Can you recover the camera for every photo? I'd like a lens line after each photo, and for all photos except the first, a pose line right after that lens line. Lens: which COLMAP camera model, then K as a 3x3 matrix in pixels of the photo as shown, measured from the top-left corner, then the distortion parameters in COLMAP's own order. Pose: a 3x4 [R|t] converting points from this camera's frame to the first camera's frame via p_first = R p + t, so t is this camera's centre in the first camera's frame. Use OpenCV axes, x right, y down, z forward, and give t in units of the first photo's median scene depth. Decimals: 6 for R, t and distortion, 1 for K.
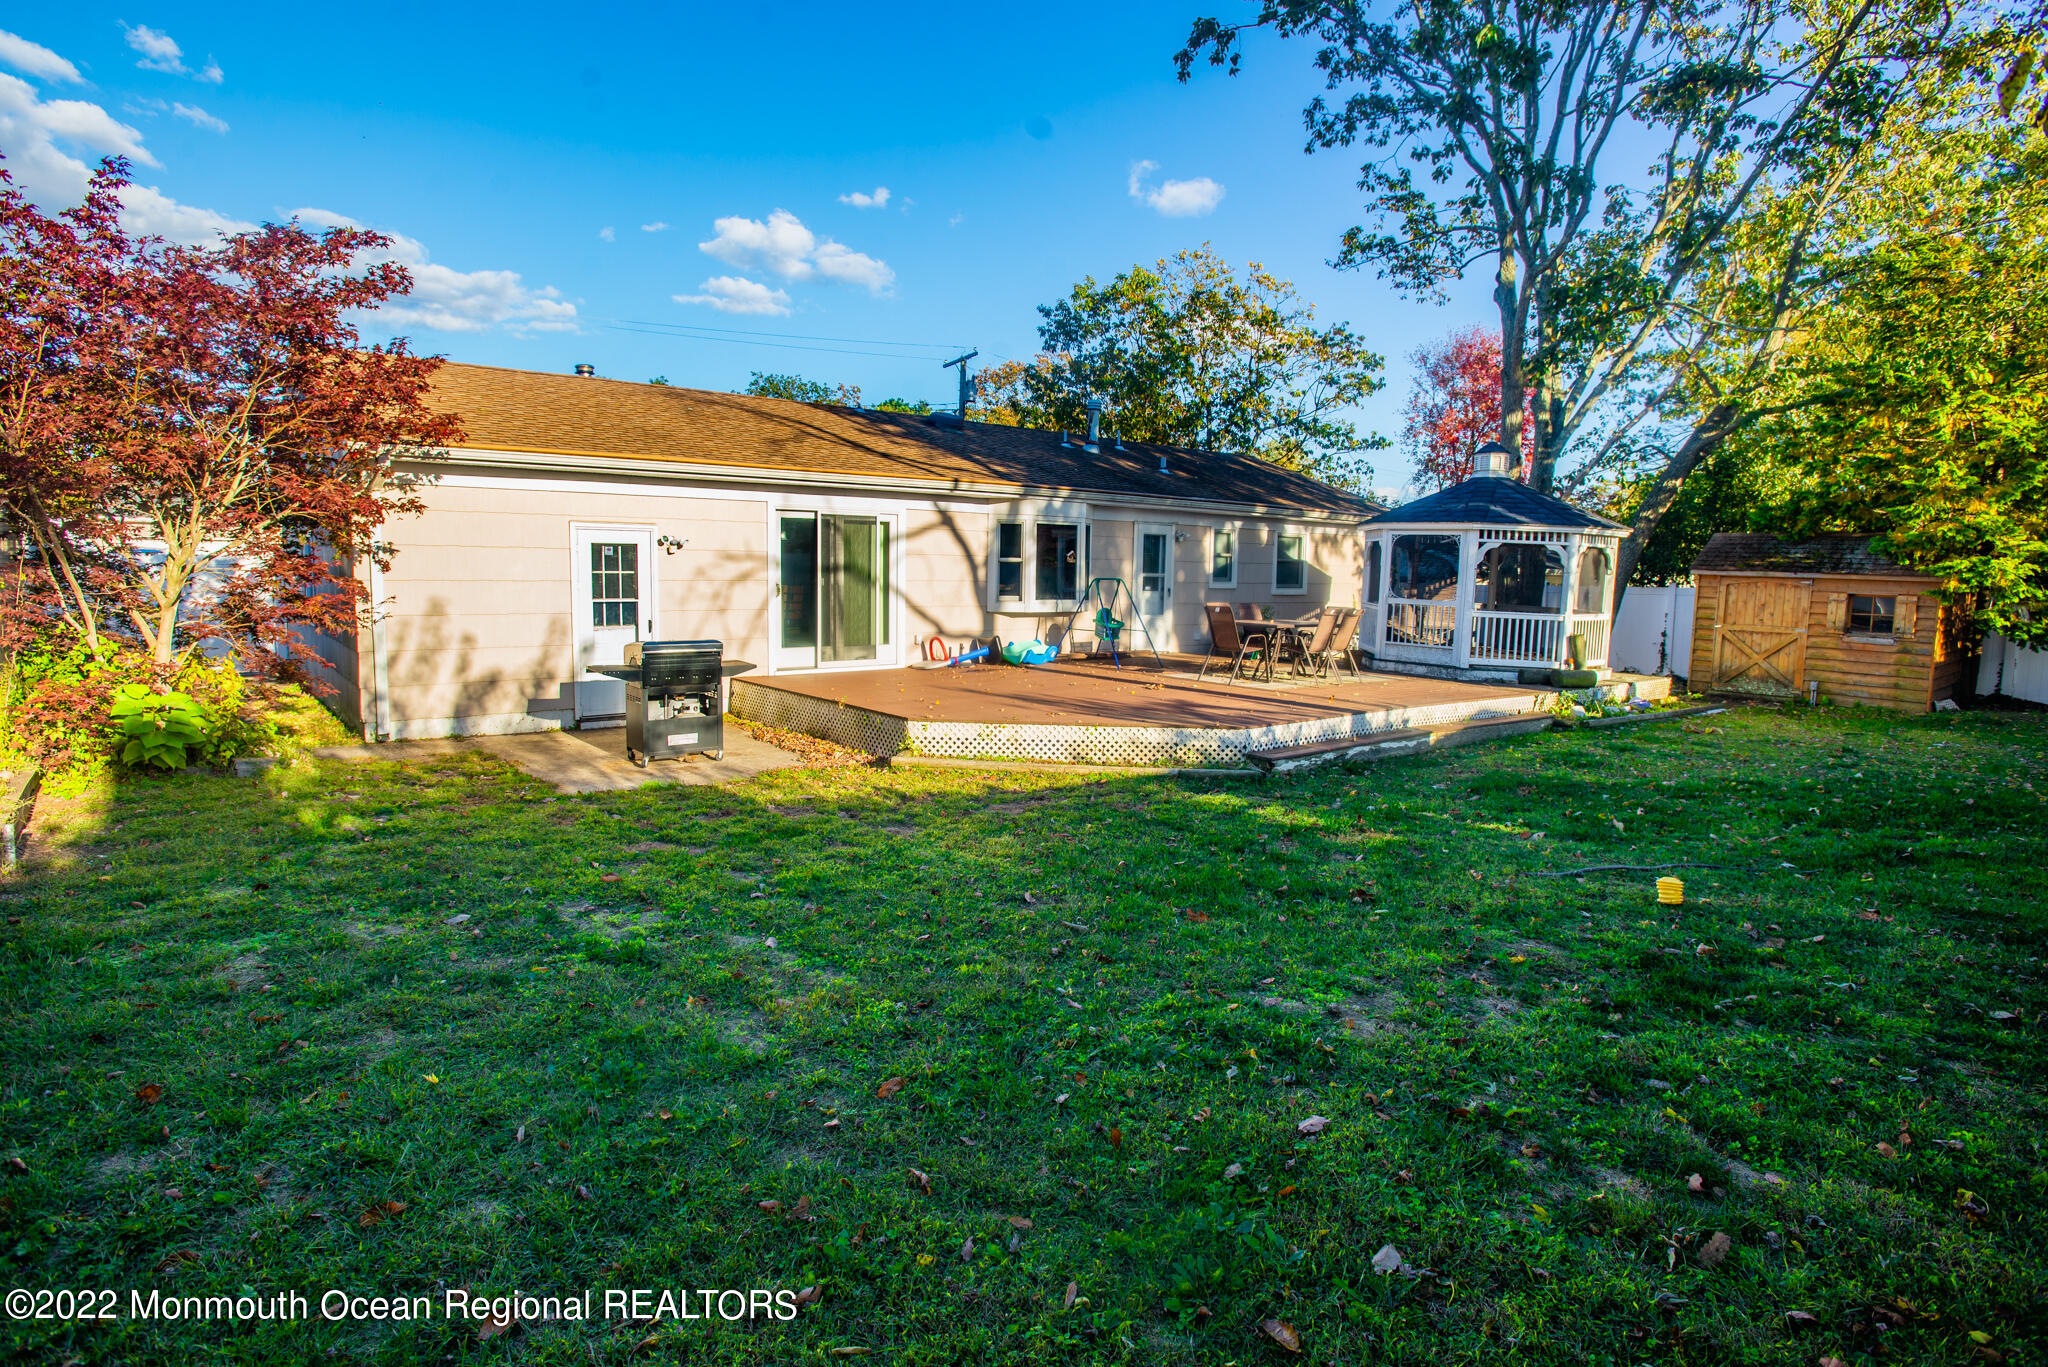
lens RADIAL K [[1078.2, 0, 1023.3], [0, 1078.2, 678.0], [0, 0, 1]] dist [-0.060020, 0.030802]
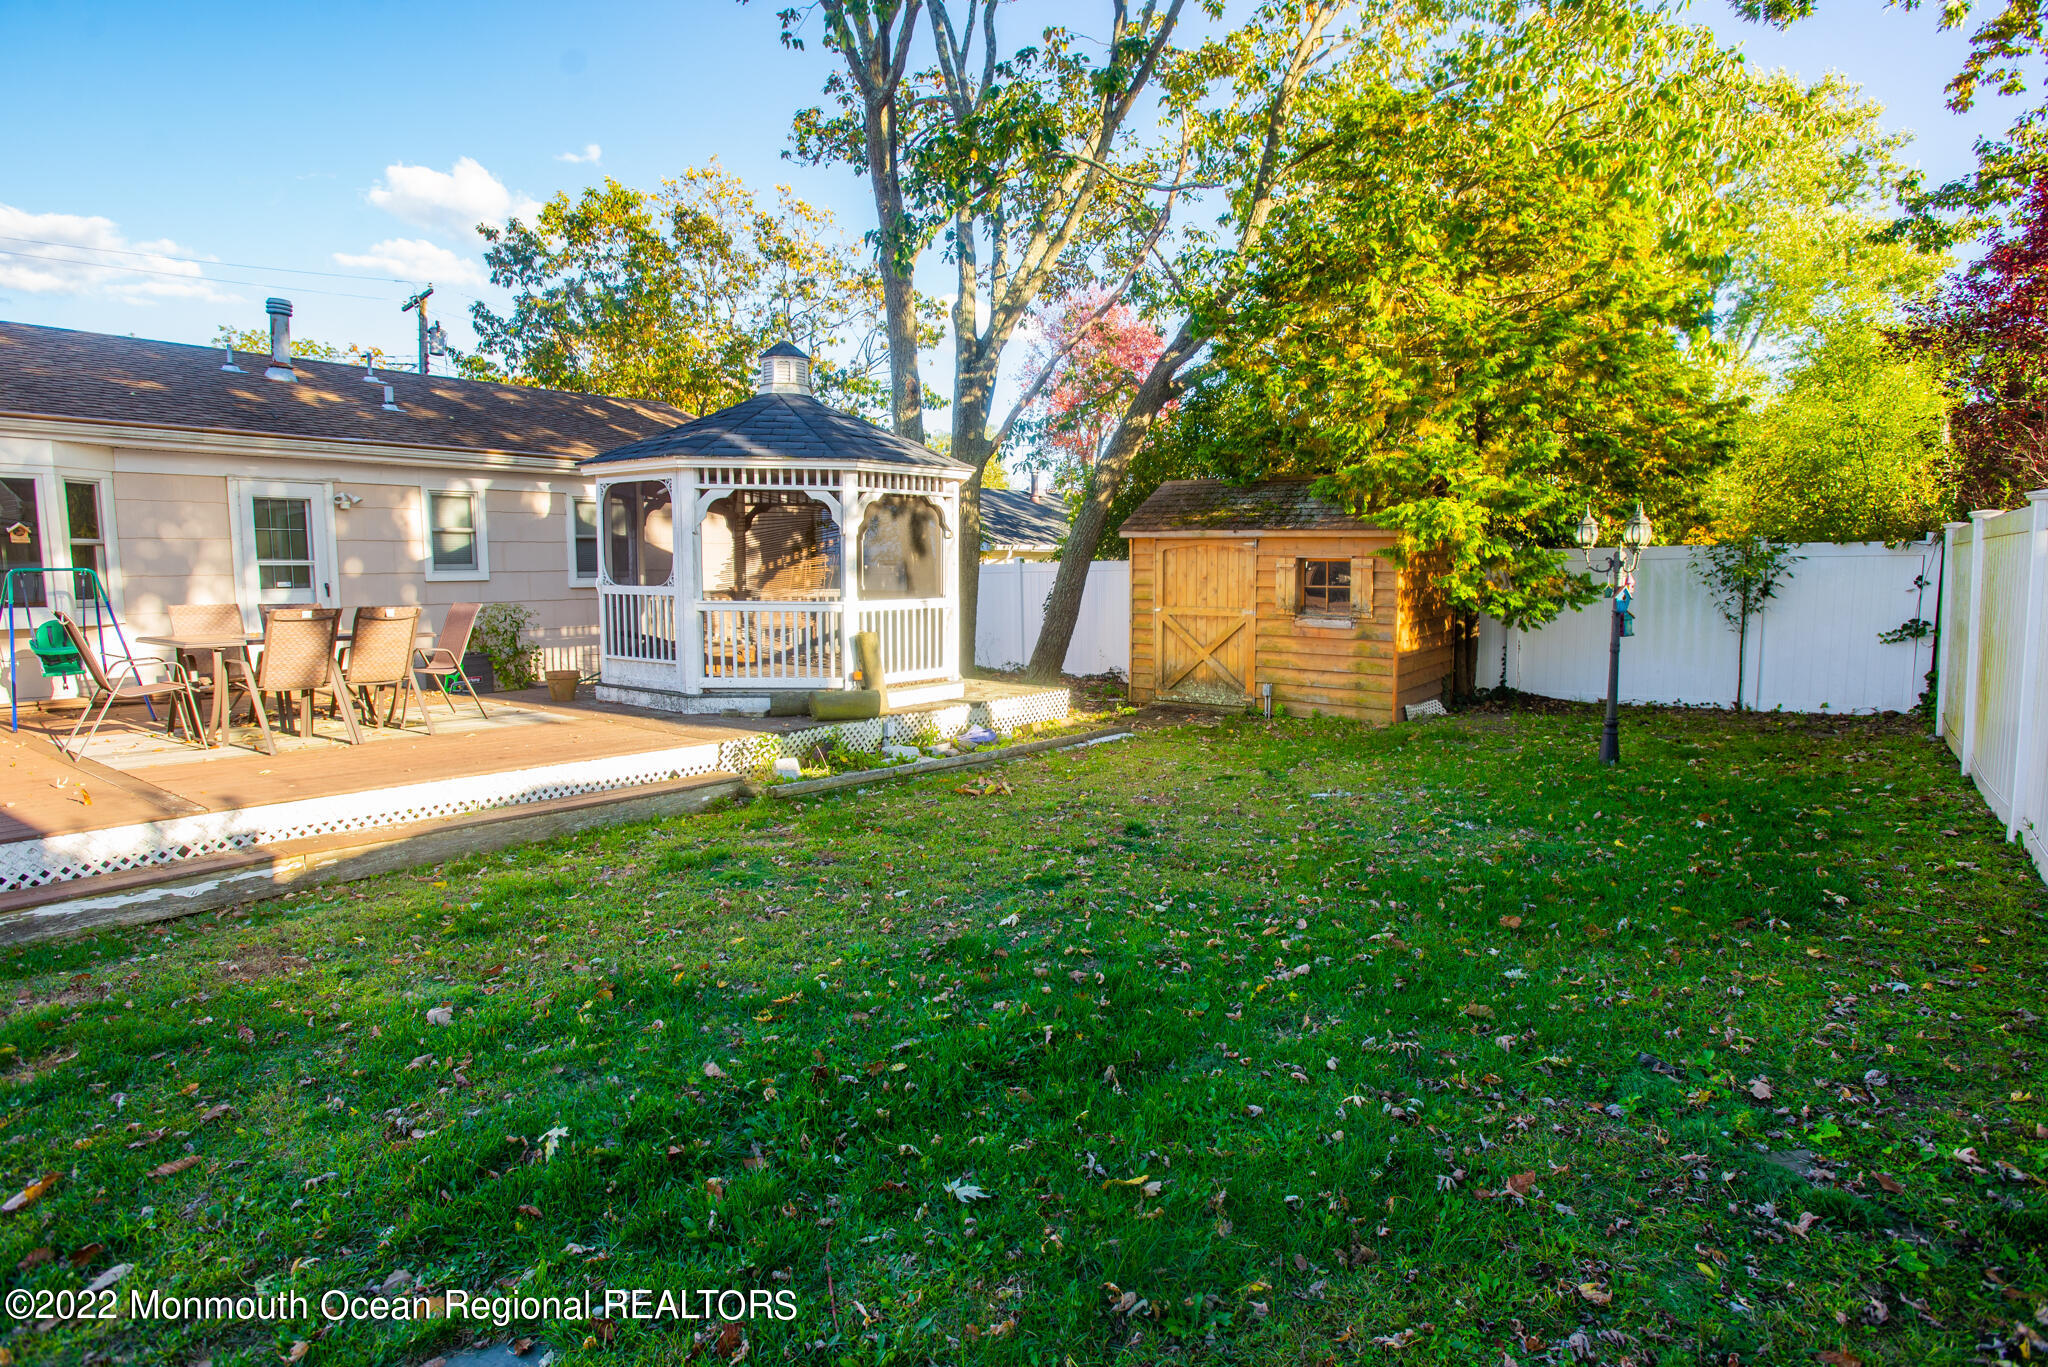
lens RADIAL K [[1109.9, 0, 1022.9], [0, 1109.9, 678.6], [0, 0, 1]] dist [-0.061120, 0.032776]
pose [[0.973367, -0.047684, 0.224239, 0.436903], [0.047823, 0.998844, 0.004816, -0.011876], [-0.224210, 0.006036, 0.974522, 0.320202]]
